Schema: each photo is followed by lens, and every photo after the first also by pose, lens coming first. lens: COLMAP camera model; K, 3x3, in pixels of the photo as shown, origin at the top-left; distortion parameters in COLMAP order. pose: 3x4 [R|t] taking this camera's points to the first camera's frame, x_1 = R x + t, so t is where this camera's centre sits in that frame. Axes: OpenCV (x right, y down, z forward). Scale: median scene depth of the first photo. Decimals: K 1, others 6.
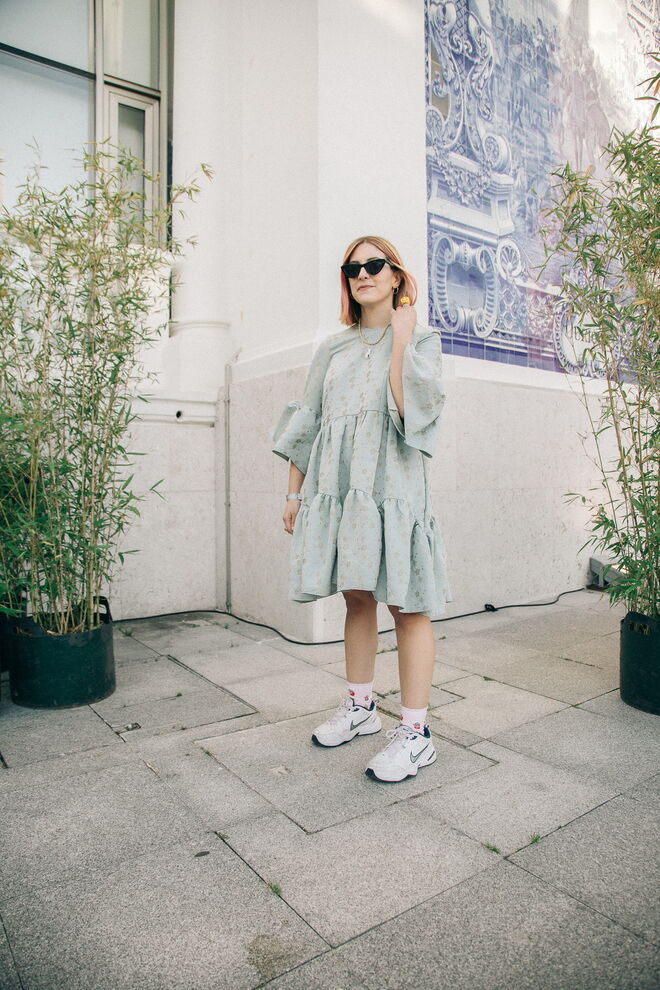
lens RADIAL K [[693.3, 0, 330.0], [0, 693.3, 495.0], [0, 0, 1]] dist [-0.120918, 0.077916]
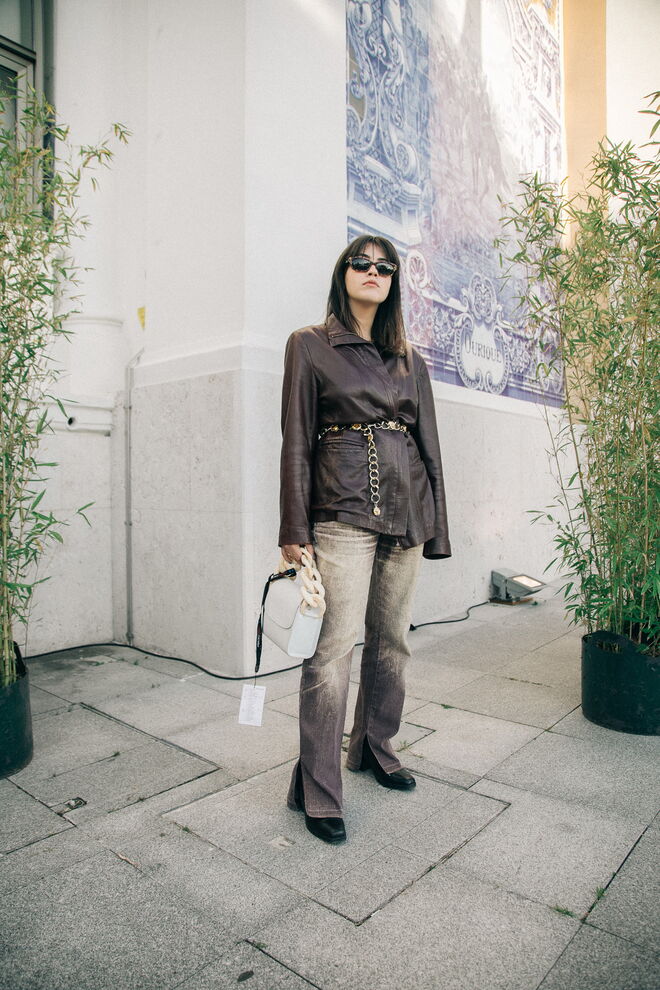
lens RADIAL K [[693.3, 0, 330.0], [0, 693.3, 495.0], [0, 0, 1]] dist [-0.120918, 0.077916]
pose [[0.969960, -0.003510, 0.243241, -0.111158], [0.006904, 0.999890, -0.013101, -0.009622], [-0.243168, 0.014387, 0.969877, 0.081114]]
